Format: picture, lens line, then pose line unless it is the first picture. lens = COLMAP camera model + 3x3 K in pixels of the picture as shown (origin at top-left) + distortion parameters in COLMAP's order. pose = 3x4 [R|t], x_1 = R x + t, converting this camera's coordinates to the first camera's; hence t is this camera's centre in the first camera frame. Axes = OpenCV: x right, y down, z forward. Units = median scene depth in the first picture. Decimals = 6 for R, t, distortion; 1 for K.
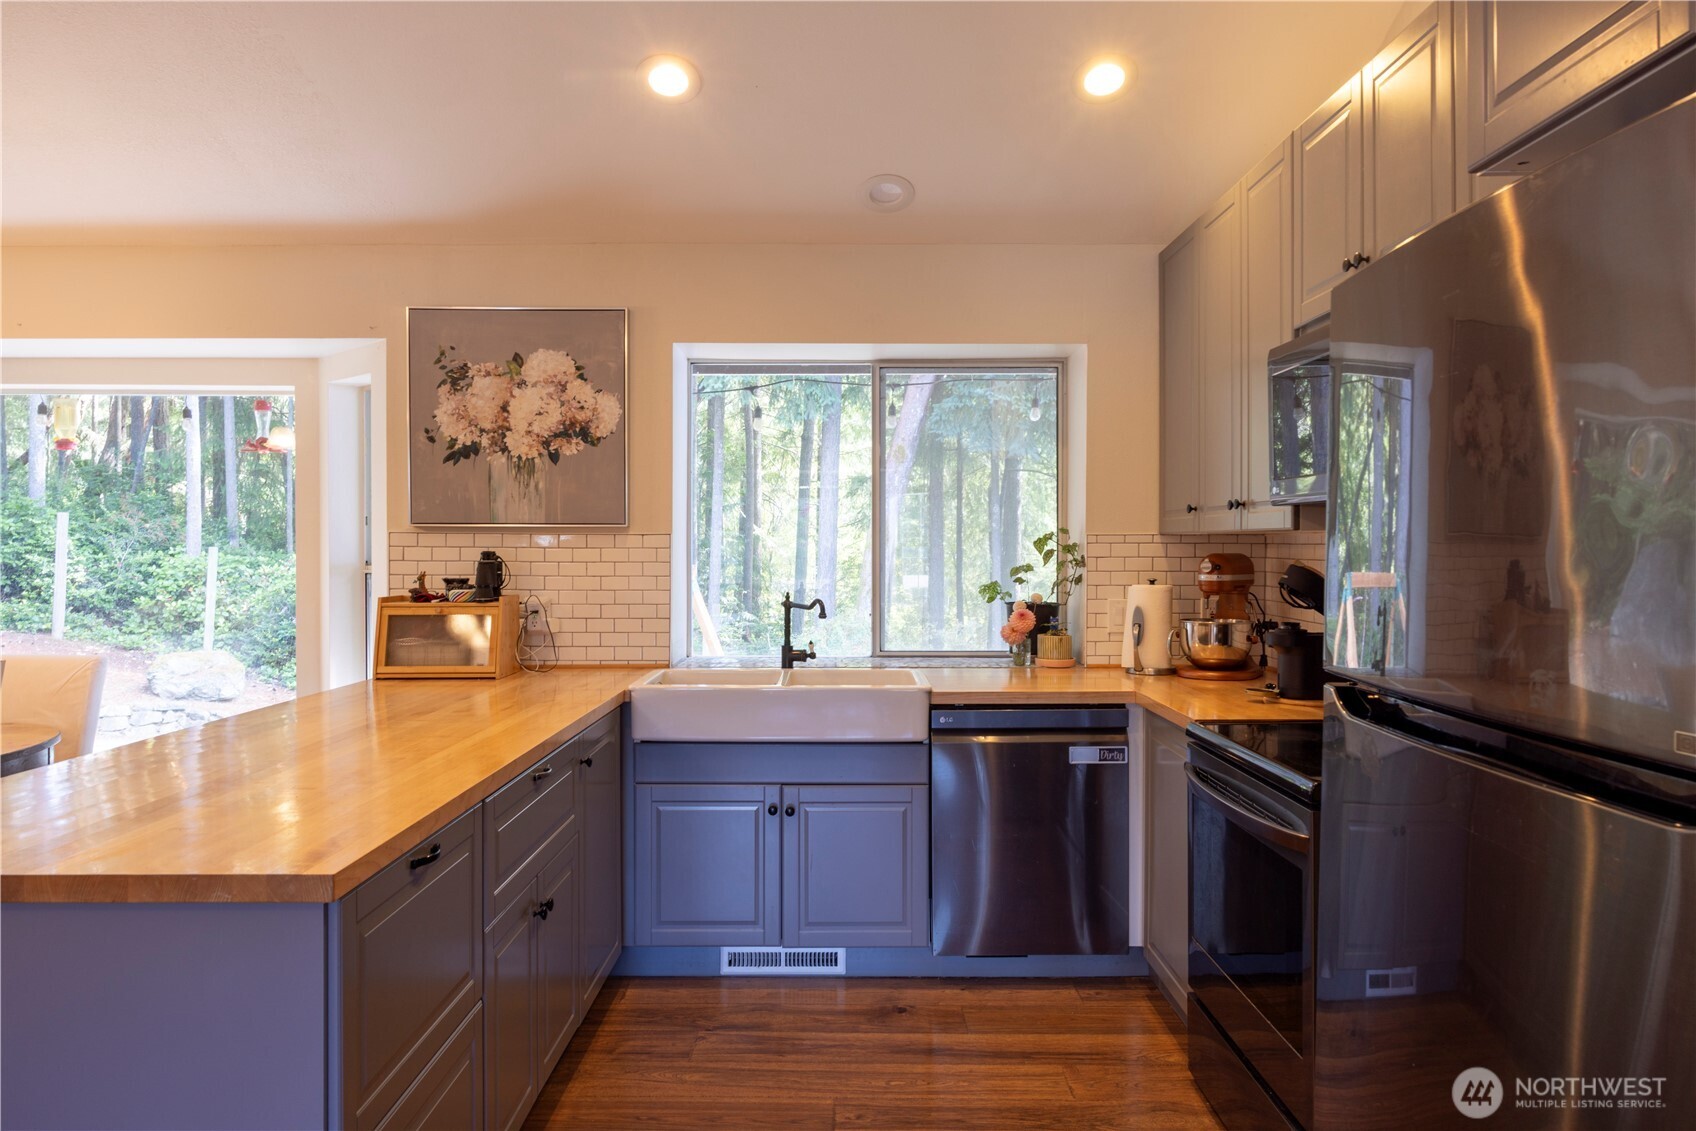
lens RADIAL K [[1137.0, 0, 845.9], [0, 1137.0, 559.5], [0, 0, 1]] dist [-0.004067, 0.005228]
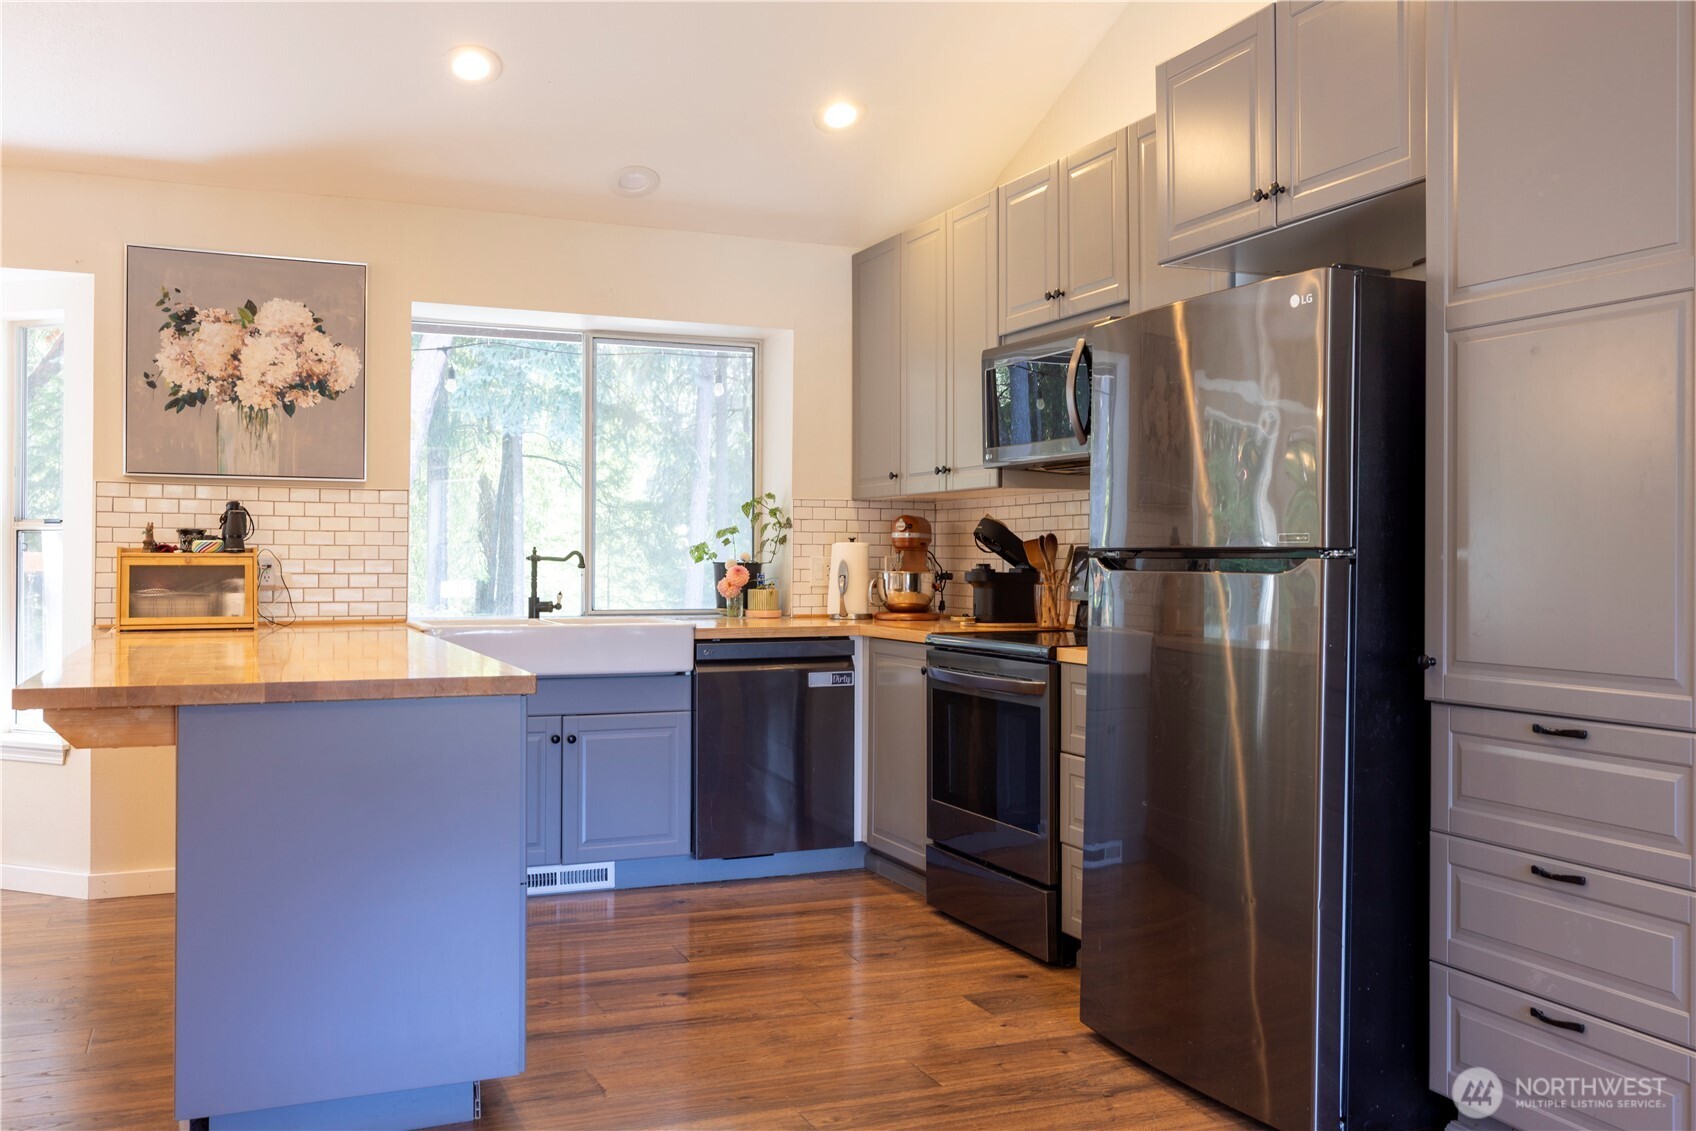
lens RADIAL K [[1459.6, 0, 848.1], [0, 1459.6, 558.2], [0, 0, 1]] dist [-0.012750, 0.029636]
pose [[0.918197, 0.004228, 0.396101, -0.312814], [0.000704, 0.999924, -0.012304, 0.054940], [-0.396123, 0.011576, 0.918125, -0.348433]]
